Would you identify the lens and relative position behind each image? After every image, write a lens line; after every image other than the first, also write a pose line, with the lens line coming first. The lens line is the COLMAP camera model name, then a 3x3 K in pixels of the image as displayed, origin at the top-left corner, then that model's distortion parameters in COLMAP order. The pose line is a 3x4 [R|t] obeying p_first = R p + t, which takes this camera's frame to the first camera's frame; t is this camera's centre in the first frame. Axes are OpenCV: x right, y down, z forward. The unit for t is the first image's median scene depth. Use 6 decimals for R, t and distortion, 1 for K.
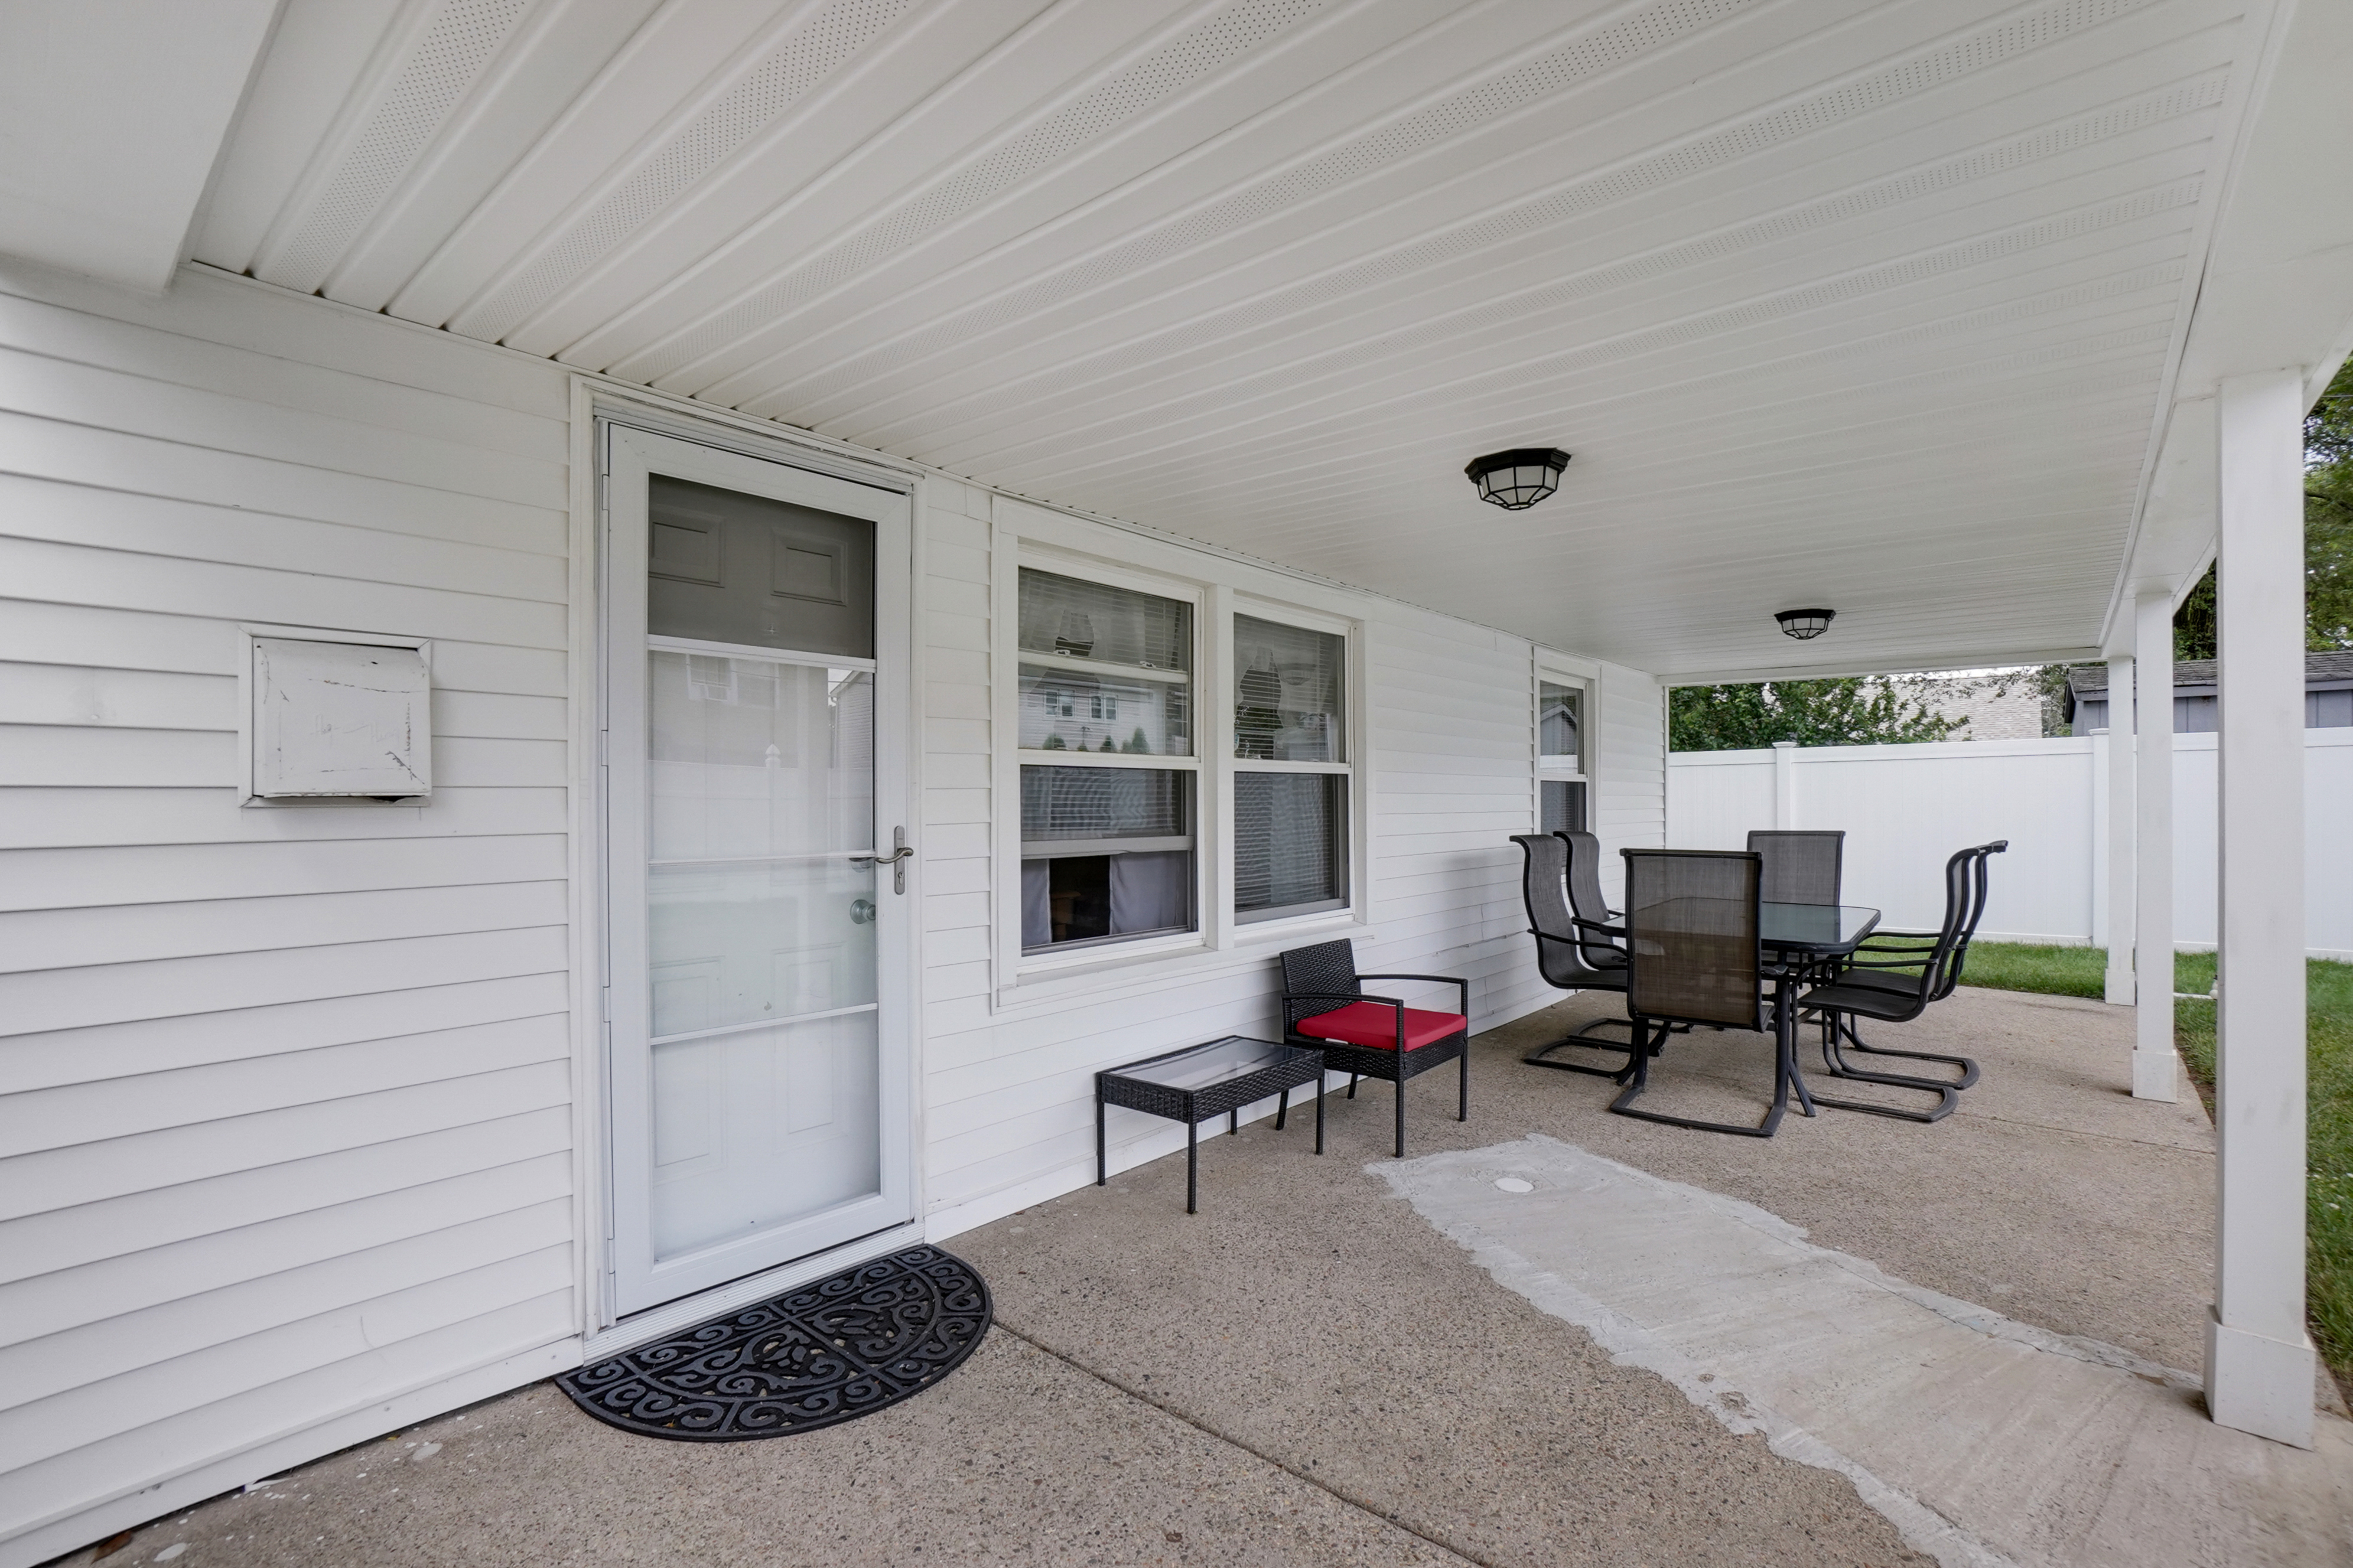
lens RADIAL K [[1040.5, 0, 1178.0], [0, 1040.5, 797.3], [0, 0, 1]] dist [-0.023963, 0.003722]
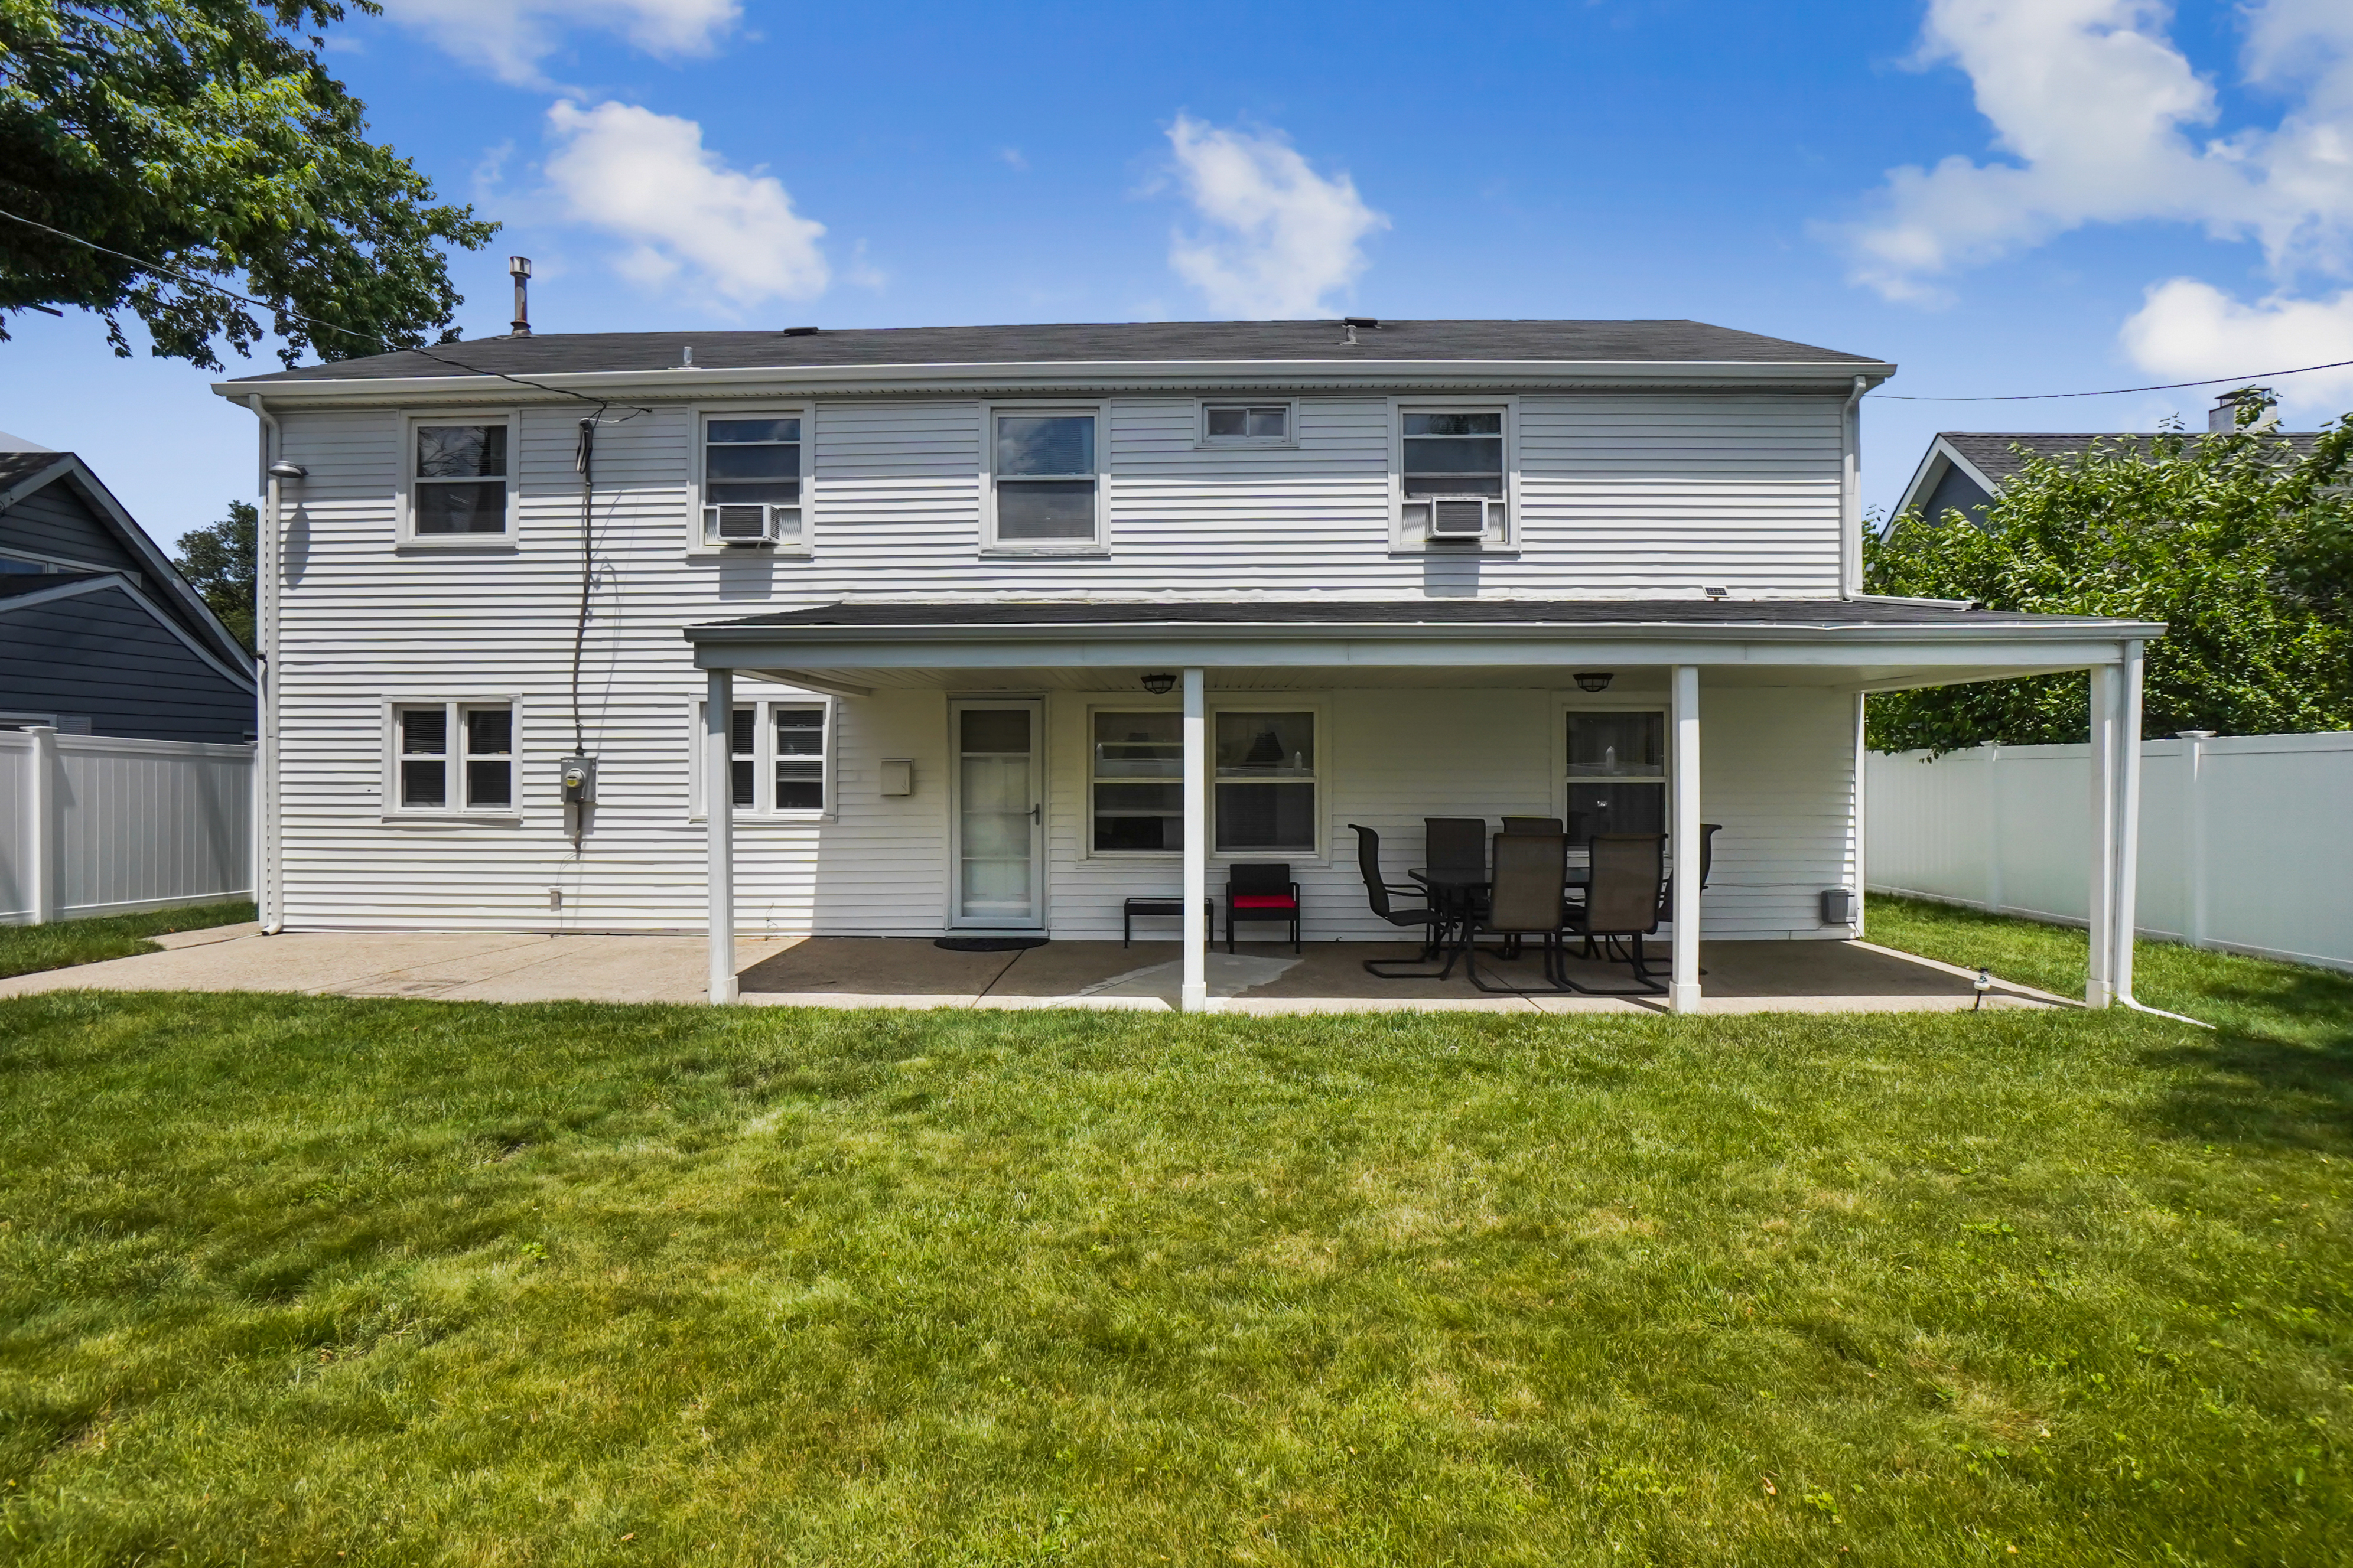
lens RADIAL K [[956.6, 0, 1173.3], [0, 956.6, 772.4], [0, 0, 1]] dist [-0.027129, 0.000243]
pose [[0.627783, 0.012414, -0.778289, 1.960774], [-0.003094, 0.999905, 0.013452, -0.091942], [0.778382, -0.006037, 0.627762, -0.439669]]
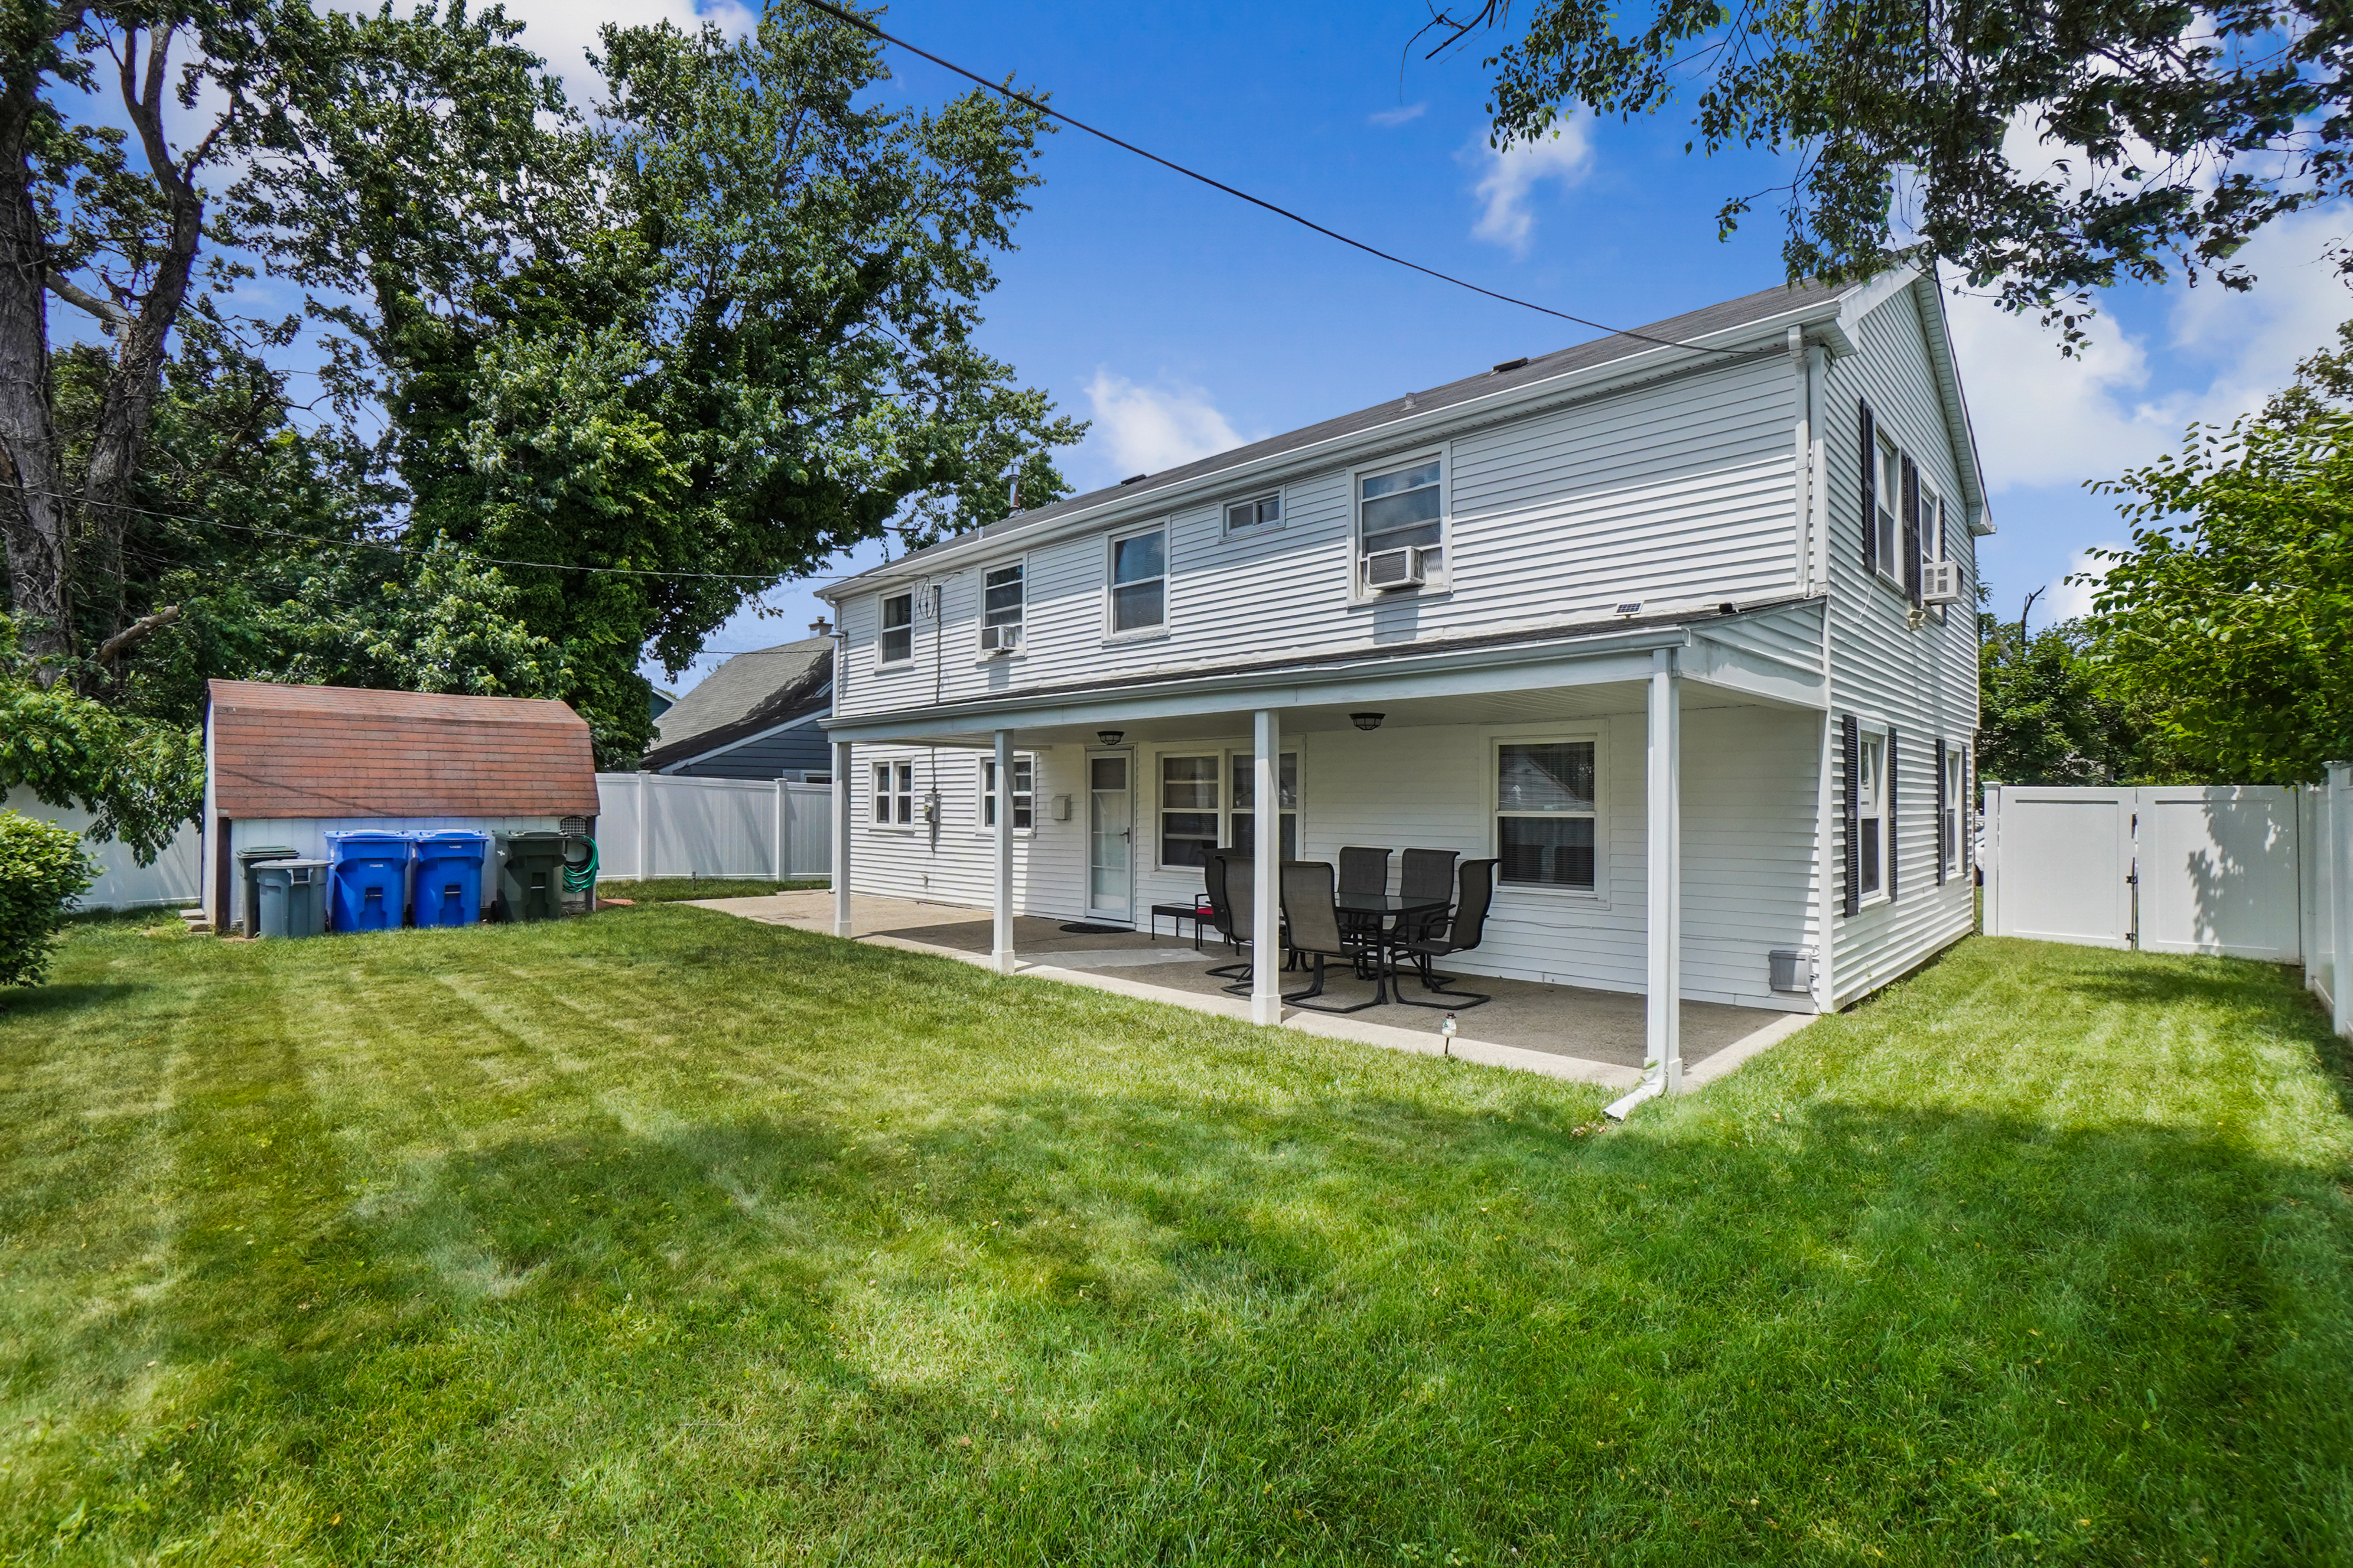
lens RADIAL K [[1040.5, 0, 1172.8], [0, 1040.5, 787.9], [0, 0, 1]] dist [-0.023963, 0.003722]
pose [[-0.065453, -0.004804, -0.997844, 3.429879], [0.000402, 0.999988, -0.004841, -0.096129], [0.997856, -0.000718, -0.065451, 1.268848]]
